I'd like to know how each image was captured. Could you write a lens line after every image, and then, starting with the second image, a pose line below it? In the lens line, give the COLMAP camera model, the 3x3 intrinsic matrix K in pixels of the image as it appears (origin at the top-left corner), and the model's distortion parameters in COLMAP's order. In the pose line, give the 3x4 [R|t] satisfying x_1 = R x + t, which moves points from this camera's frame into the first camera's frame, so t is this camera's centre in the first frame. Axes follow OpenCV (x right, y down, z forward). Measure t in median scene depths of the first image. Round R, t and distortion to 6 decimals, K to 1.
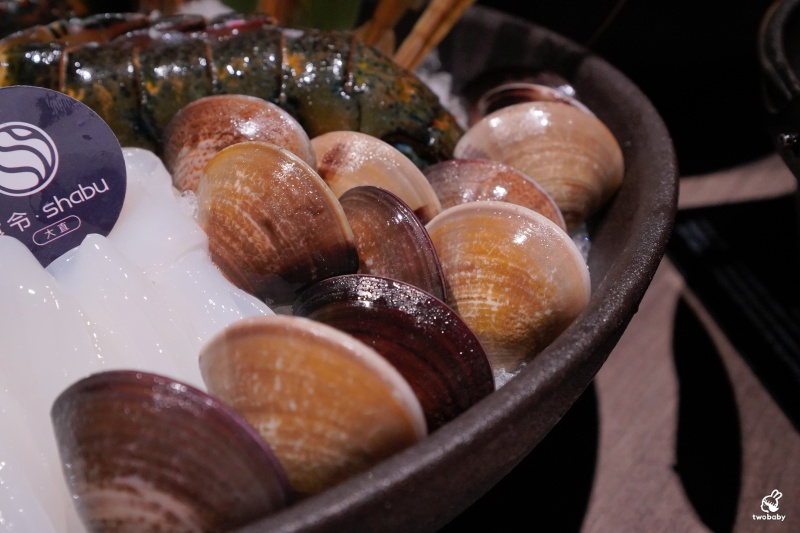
lens RADIAL K [[975.2, 0, 399.6], [0, 975.2, 263.0], [0, 0, 1]] dist [0.014653, 0.000000]
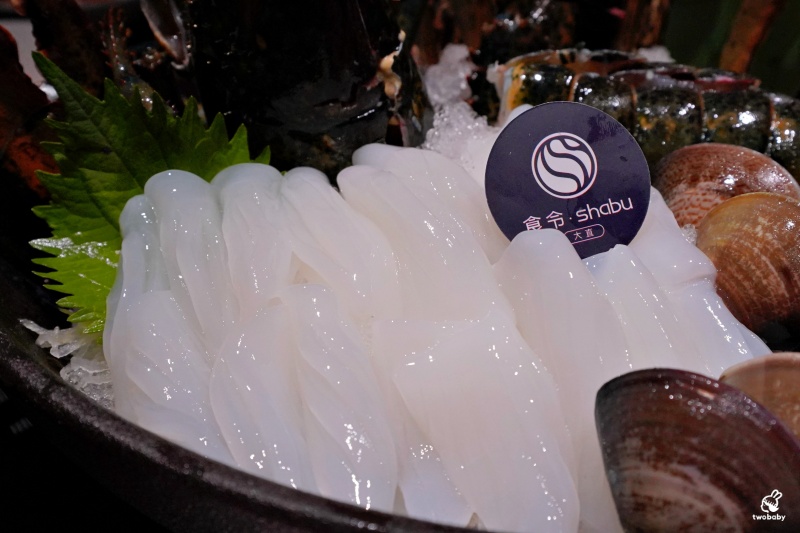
lens RADIAL K [[975.2, 0, 403.5], [0, 975.2, 266.6], [0, 0, 1]] dist [0.014653, 0.000000]
pose [[0.953315, 0.225649, -0.200683, -0.311422], [-0.233191, 0.972324, -0.014454, 0.066429], [0.191868, 0.060576, 0.979550, -0.133997]]
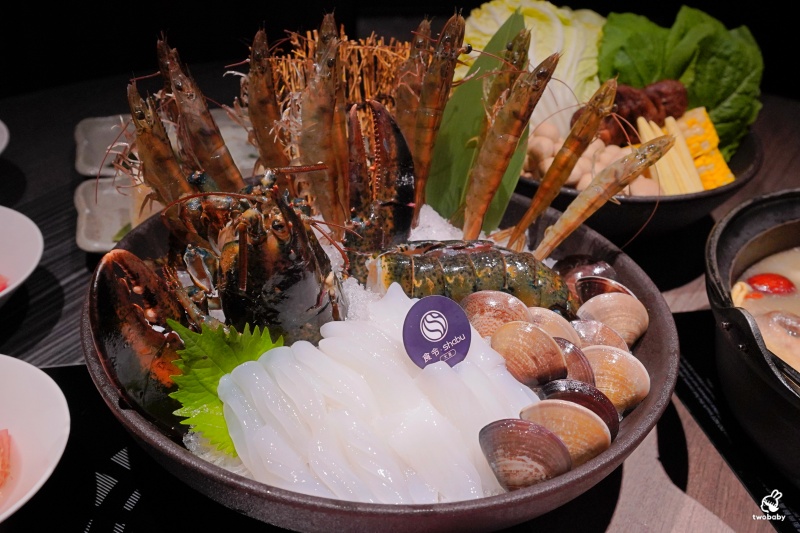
lens RADIAL K [[975.2, 0, 402.2], [0, 975.2, 268.0], [0, 0, 1]] dist [0.014653, 0.000000]
pose [[0.987650, 0.053485, 0.147266, -0.829310], [-0.055768, 0.998379, 0.011413, -0.272972], [-0.146417, -0.019485, 0.989031, -1.397186]]
